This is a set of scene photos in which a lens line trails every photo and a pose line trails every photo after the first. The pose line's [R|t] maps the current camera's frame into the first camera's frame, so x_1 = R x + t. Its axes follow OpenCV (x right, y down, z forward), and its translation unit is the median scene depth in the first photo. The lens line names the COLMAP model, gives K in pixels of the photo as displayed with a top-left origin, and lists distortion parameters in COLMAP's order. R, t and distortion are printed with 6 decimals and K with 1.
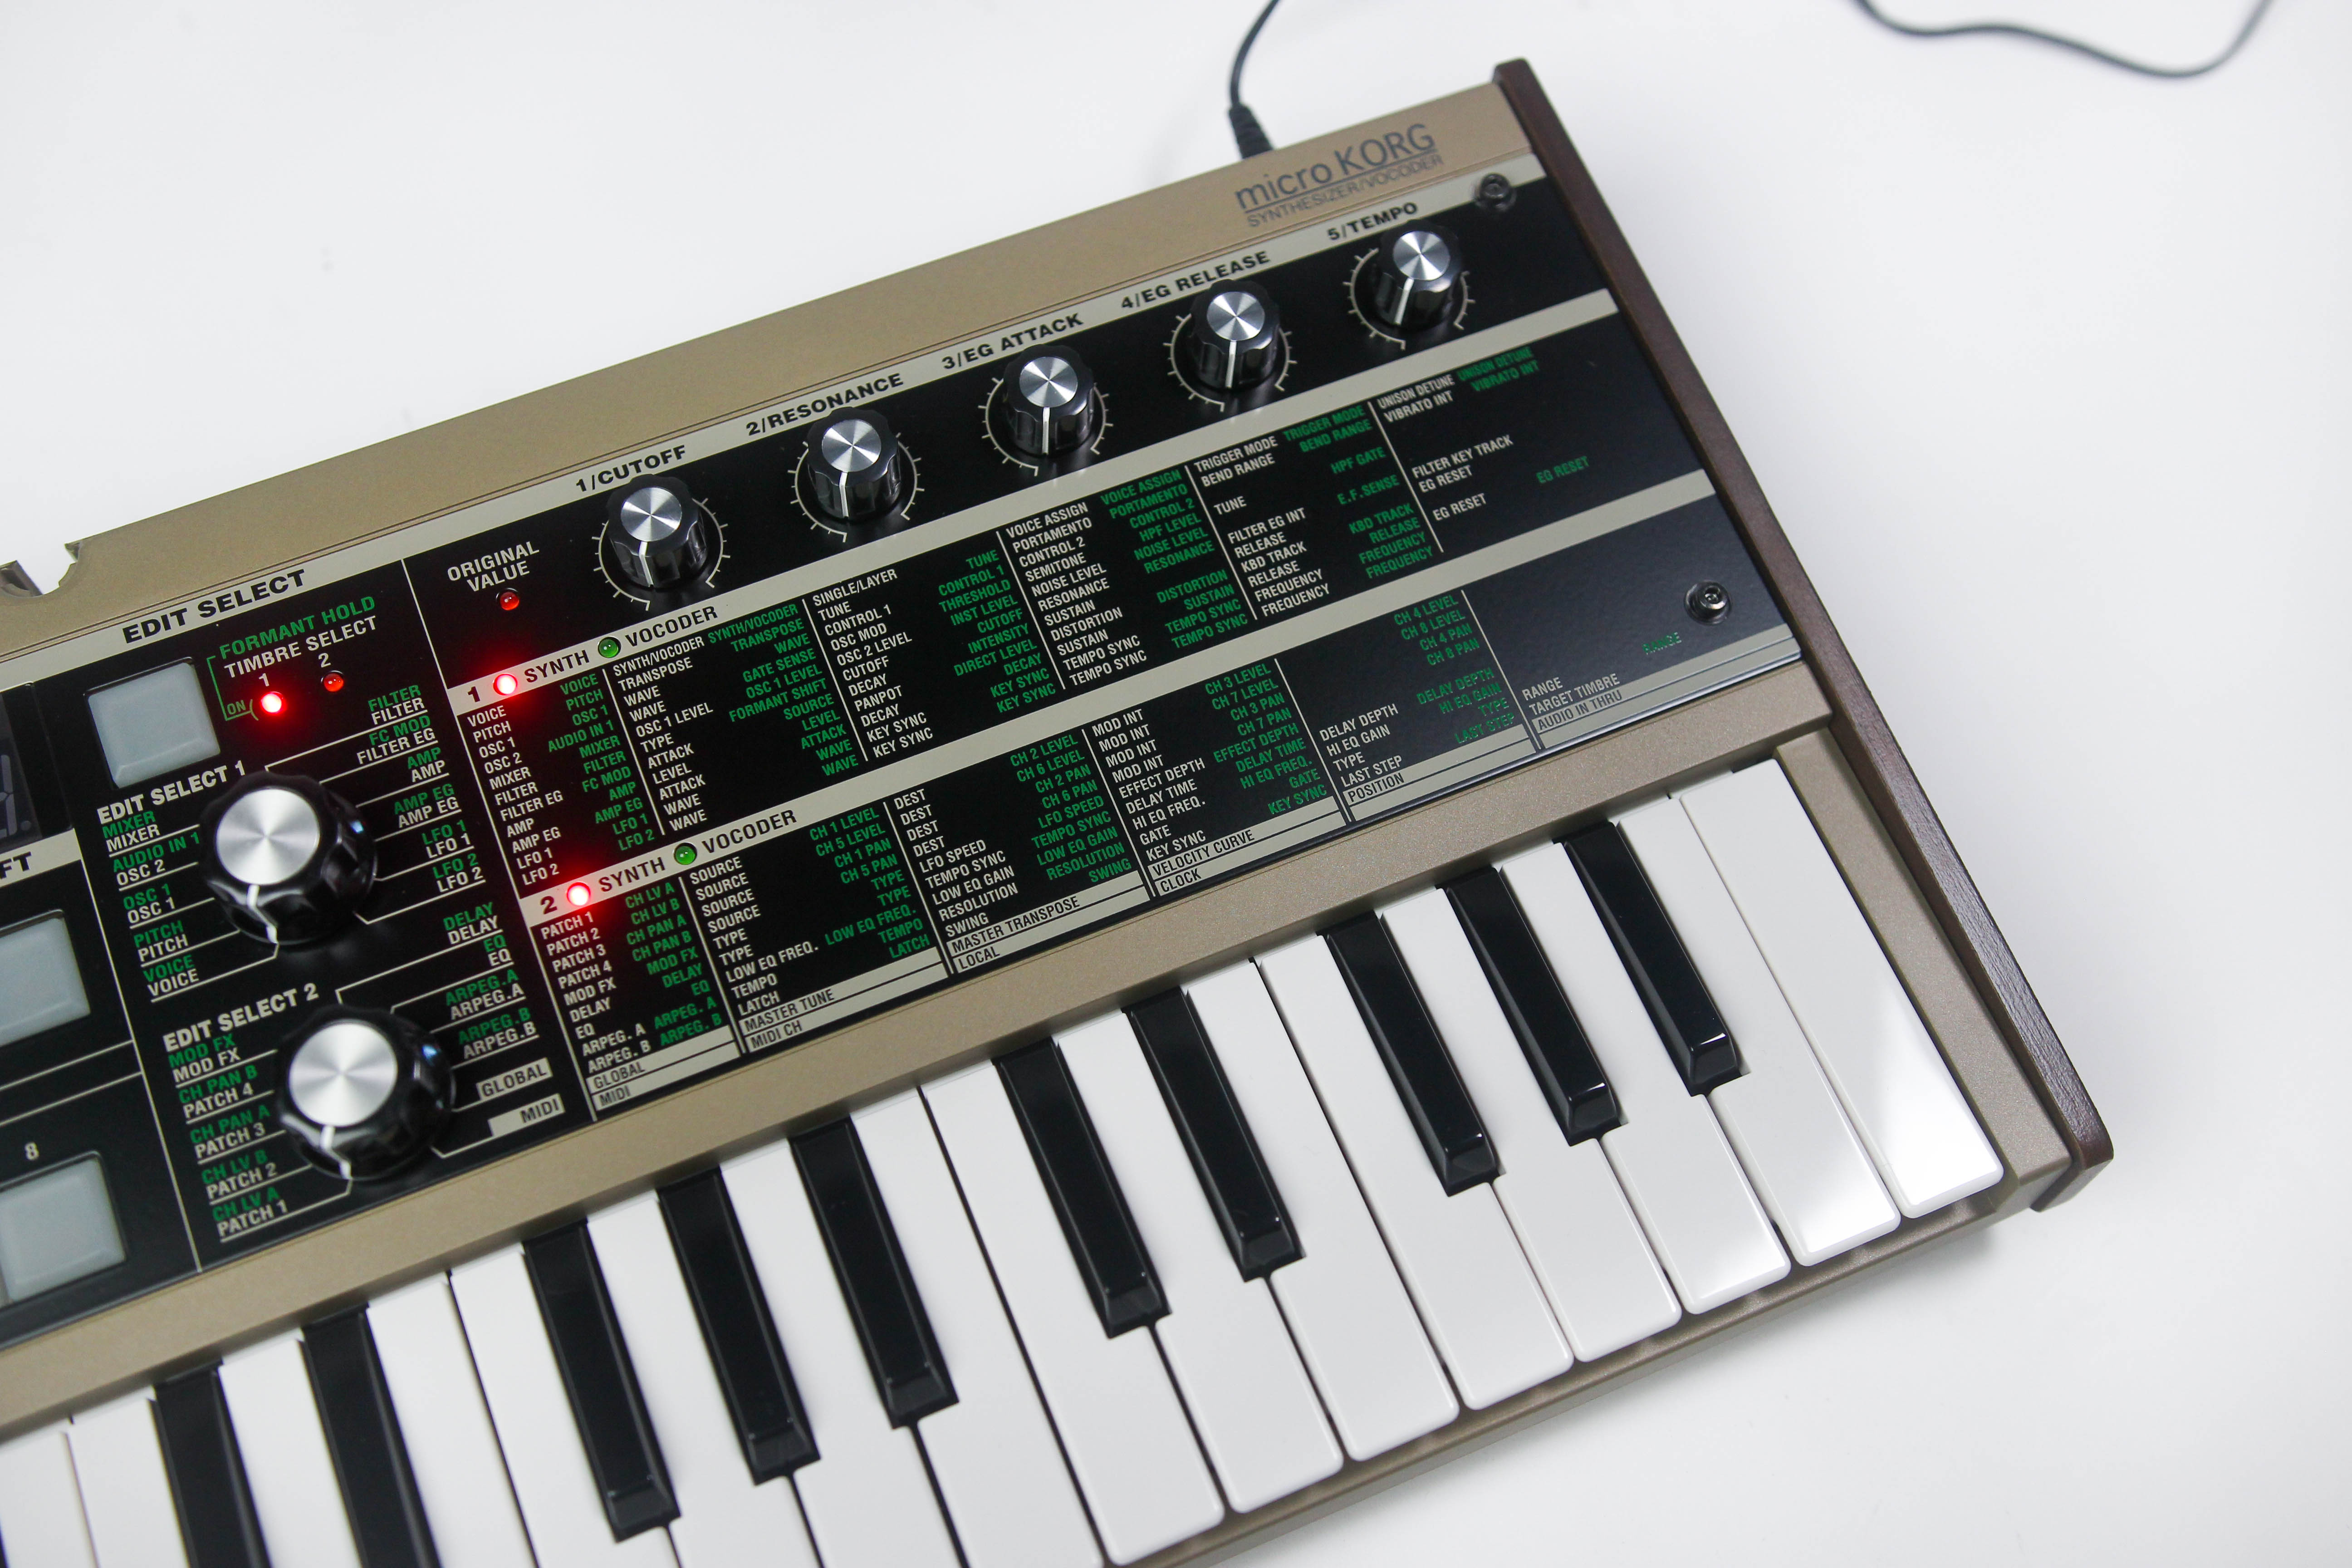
lens RADIAL K [[2454.1, 0, 1176.6], [0, 2454.1, 772.5], [0, 0, 1]] dist [-0.028491, 0.000000]
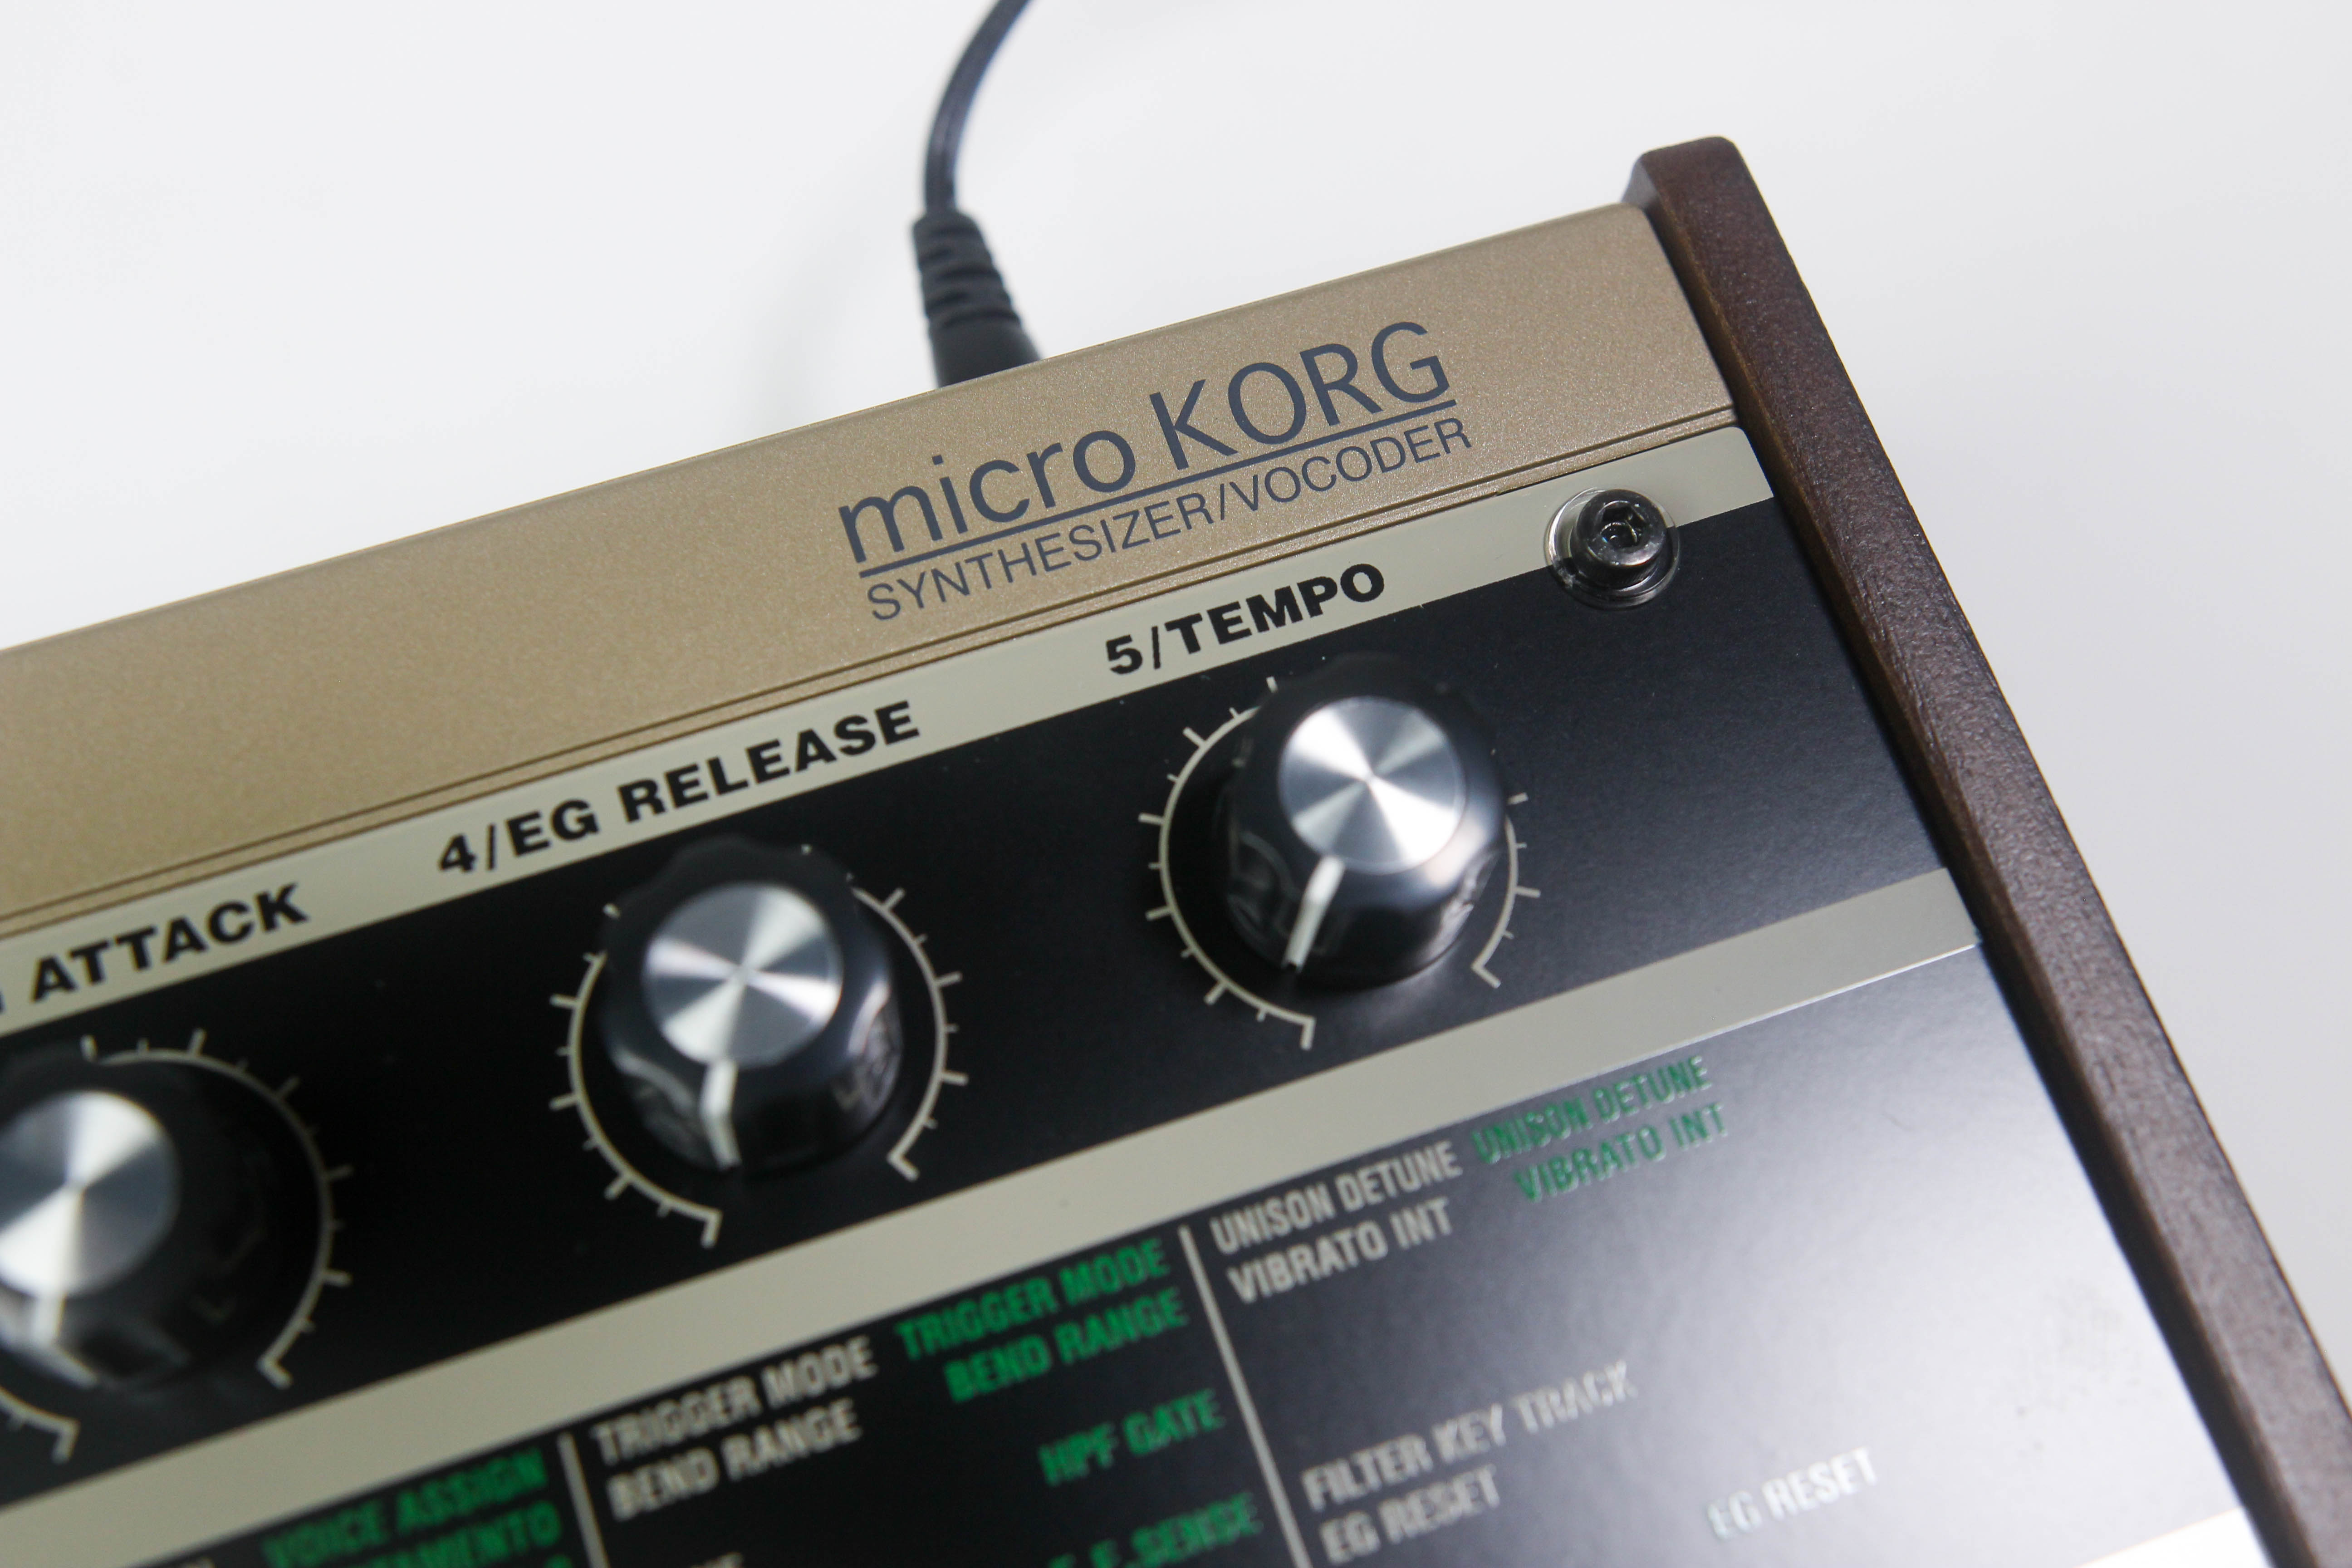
lens RADIAL K [[2939.1, 0, 1195.5], [0, 2939.1, 802.8], [0, 0, 1]] dist [0.021609, 0.000000]
pose [[0.998724, 0.049391, -0.010527, 0.080230], [-0.049620, 0.998509, -0.022730, -0.194570], [0.009389, 0.023224, 0.999686, 0.615865]]
